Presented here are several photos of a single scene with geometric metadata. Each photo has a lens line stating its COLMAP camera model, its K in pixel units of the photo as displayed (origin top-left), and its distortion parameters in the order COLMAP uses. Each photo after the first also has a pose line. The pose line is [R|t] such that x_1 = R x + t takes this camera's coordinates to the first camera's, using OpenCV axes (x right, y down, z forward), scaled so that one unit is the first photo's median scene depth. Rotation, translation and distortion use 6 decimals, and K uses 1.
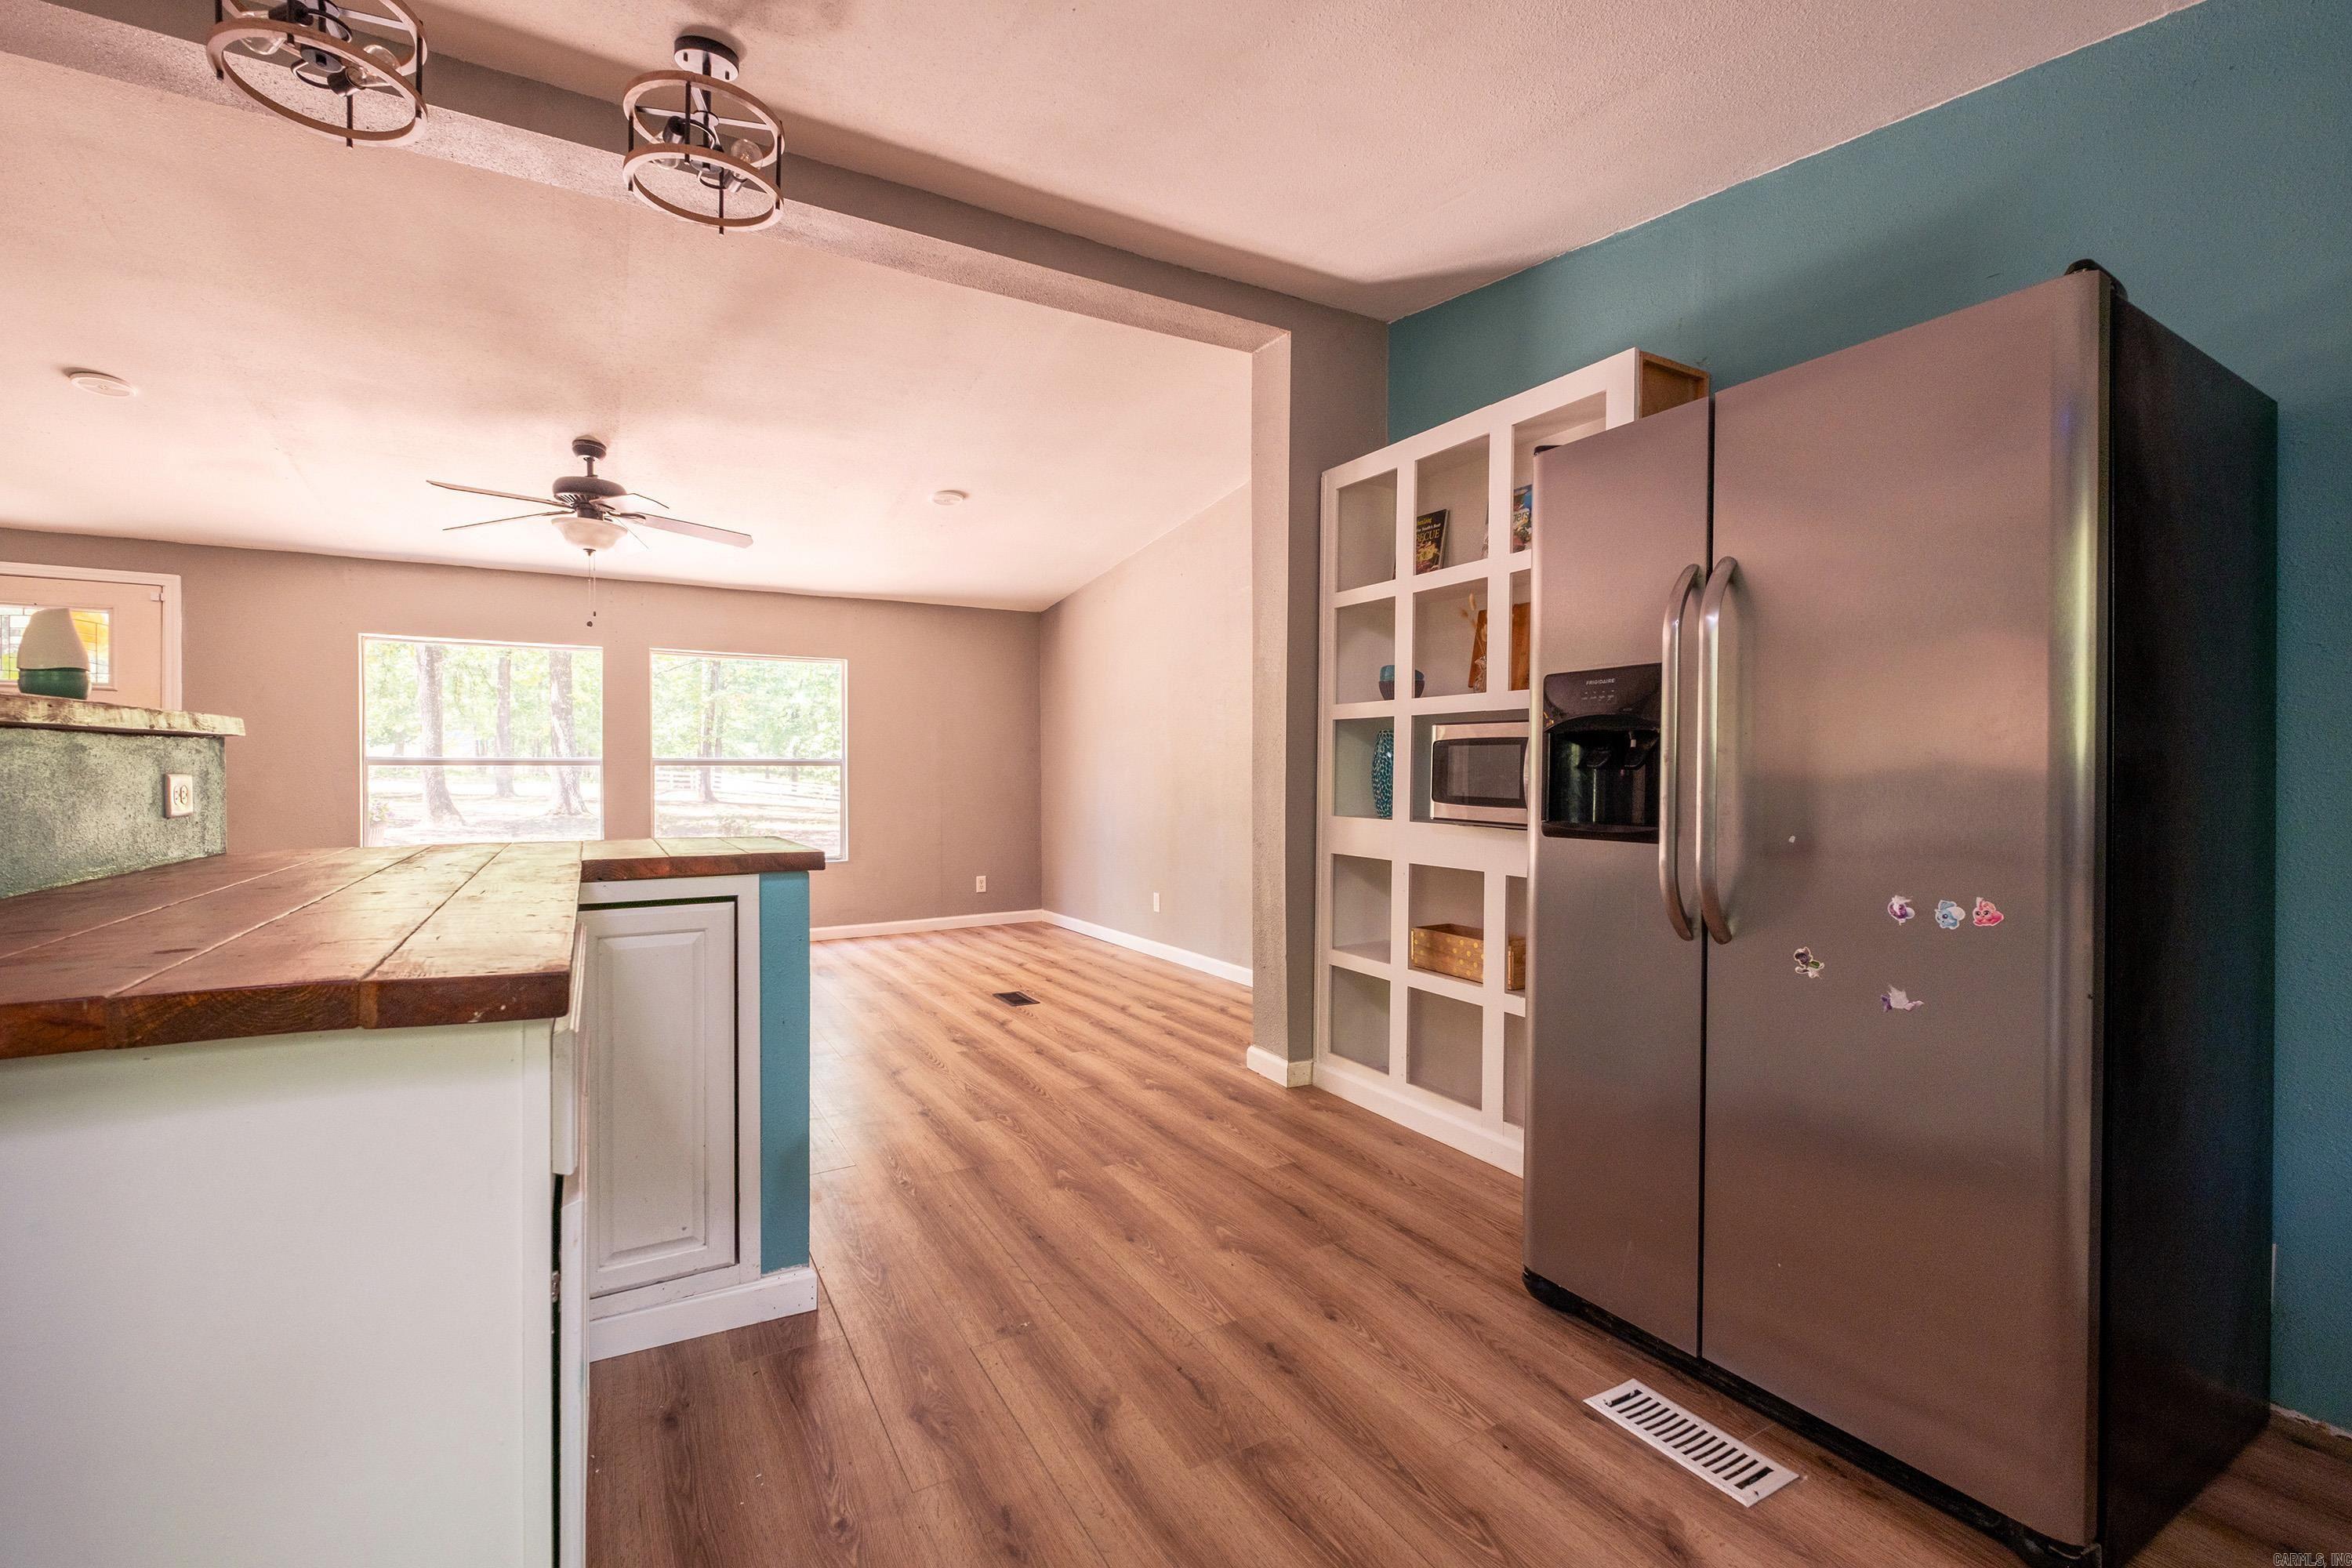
lens RADIAL K [[1012.0, 0, 1178.2], [0, 1012.0, 773.0], [0, 0, 1]] dist [0.003995, -0.004514]
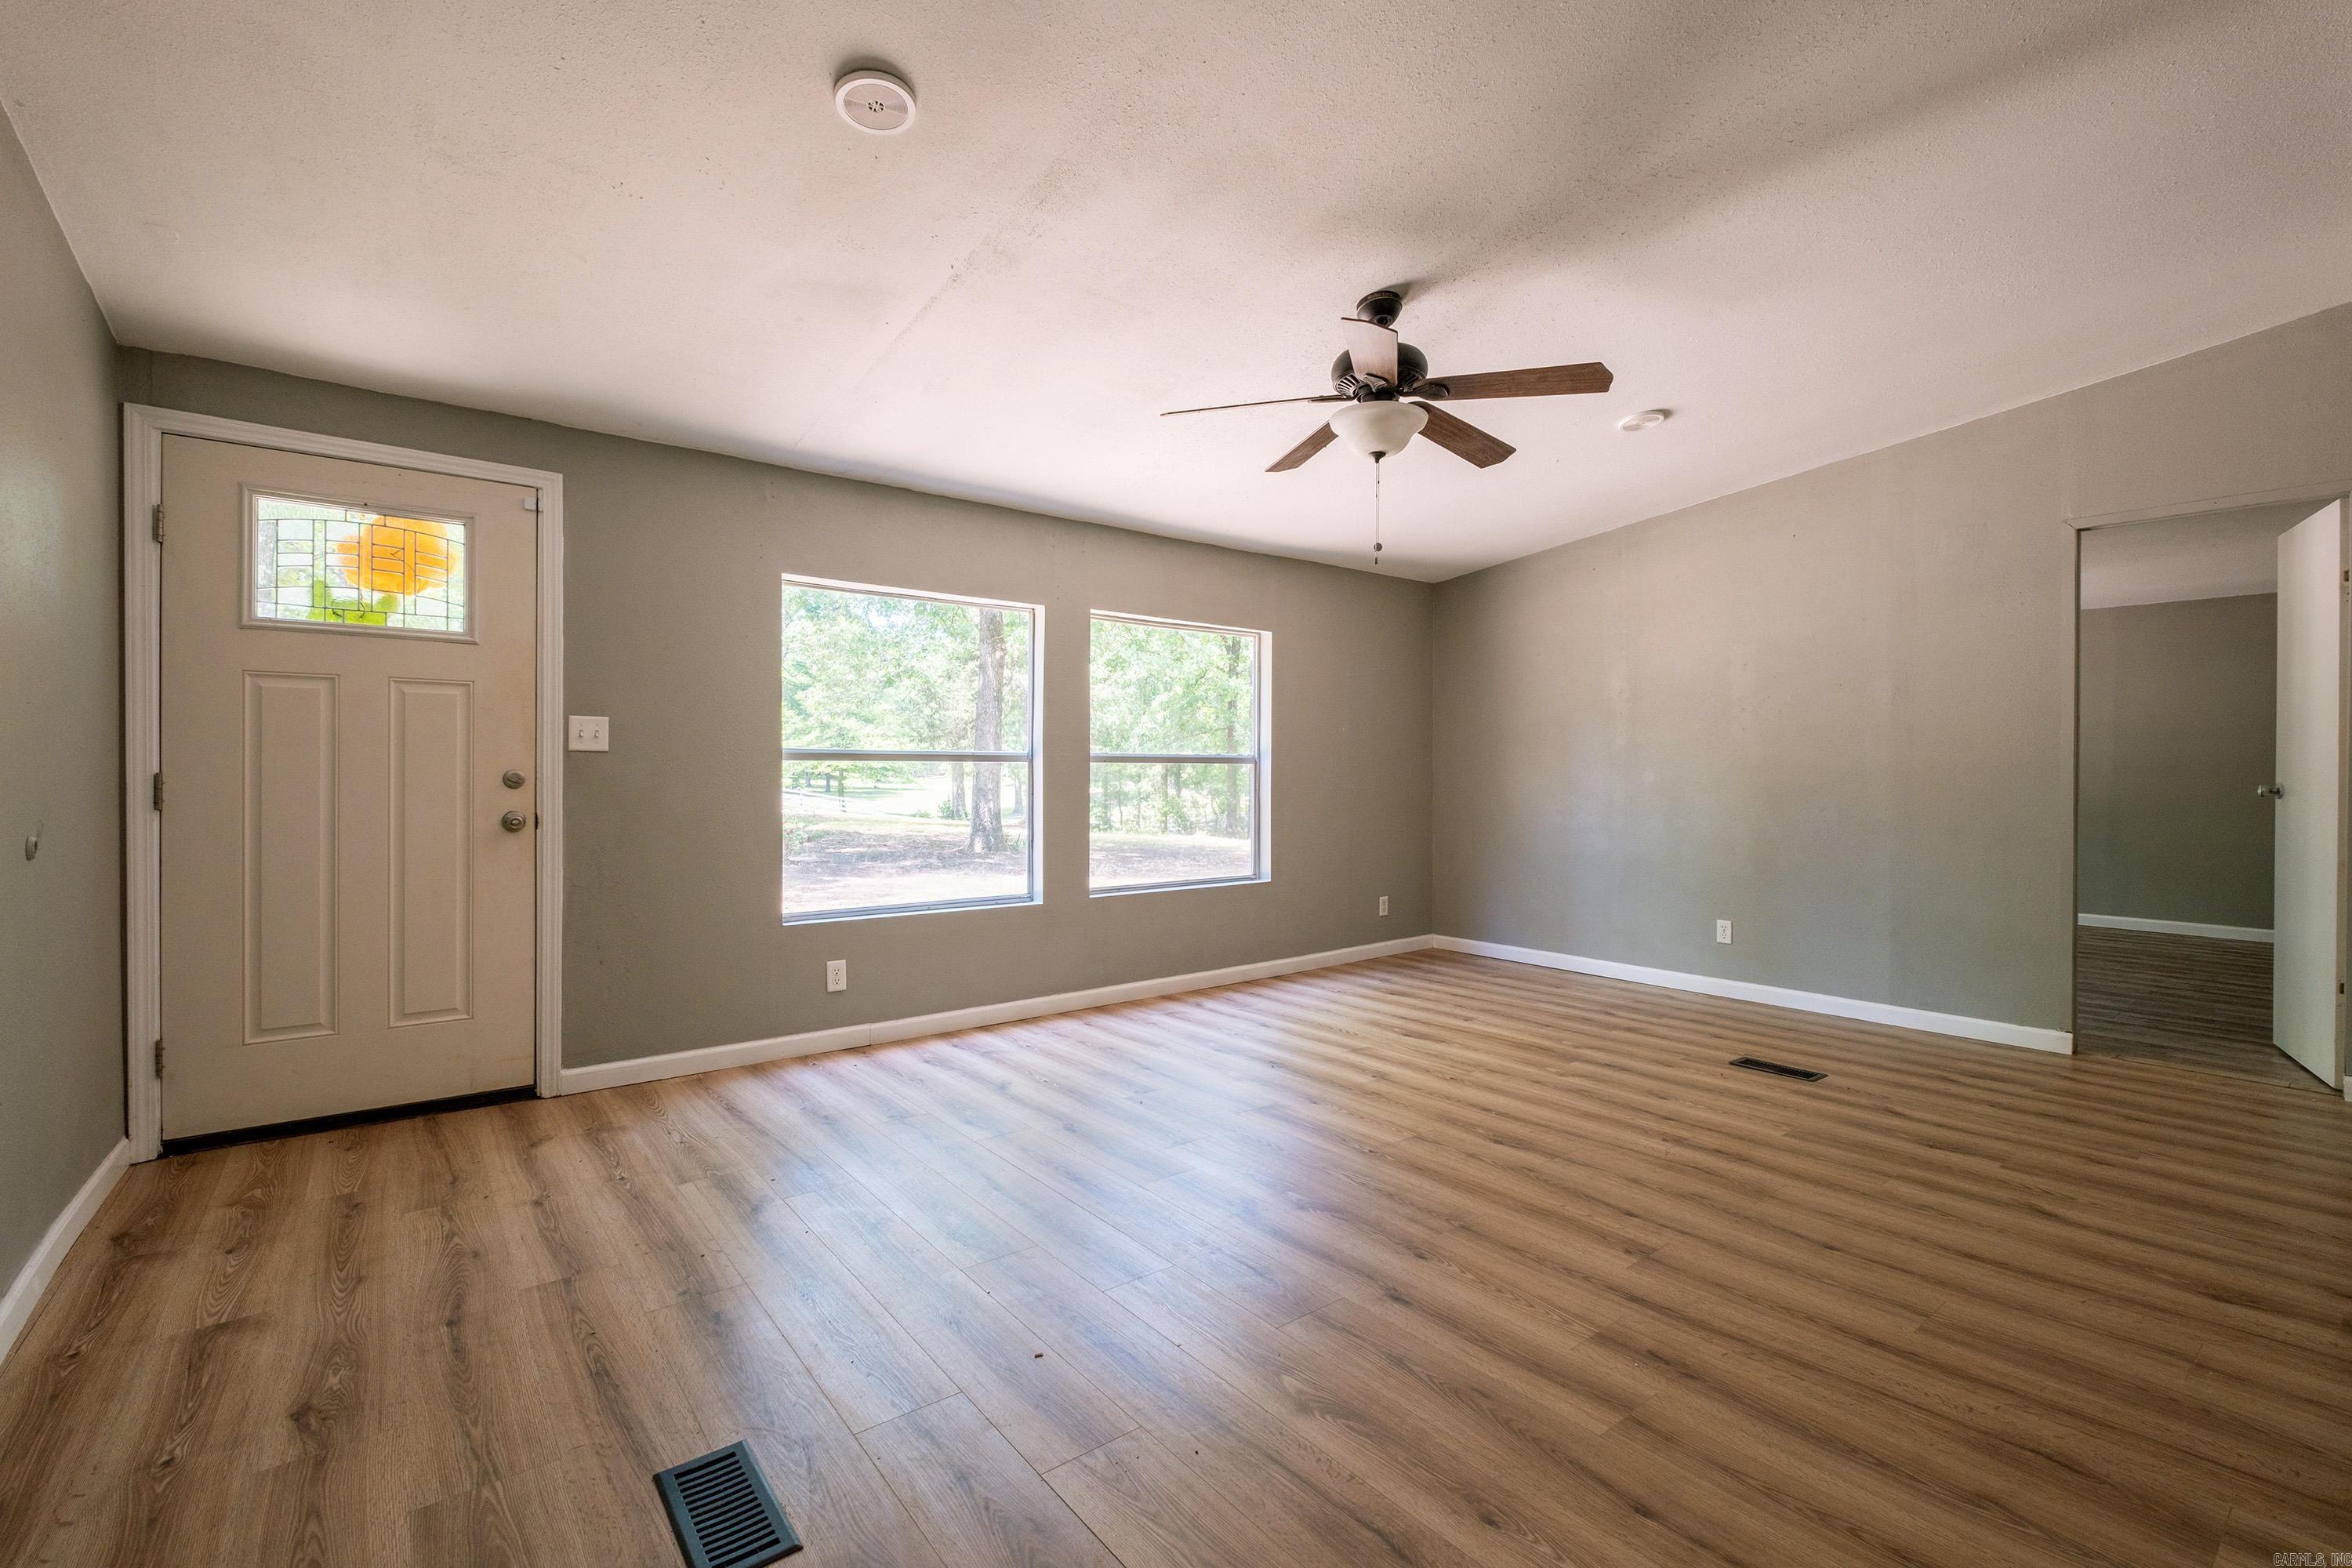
lens RADIAL K [[1012.0, 0, 1176.6], [0, 1012.0, 787.0], [0, 0, 1]] dist [0.003995, -0.004514]
pose [[0.990387, 0.003942, 0.138270, -0.811787], [-0.006523, 0.999813, 0.018215, -0.004541], [-0.138172, -0.018942, 0.990227, 0.333931]]
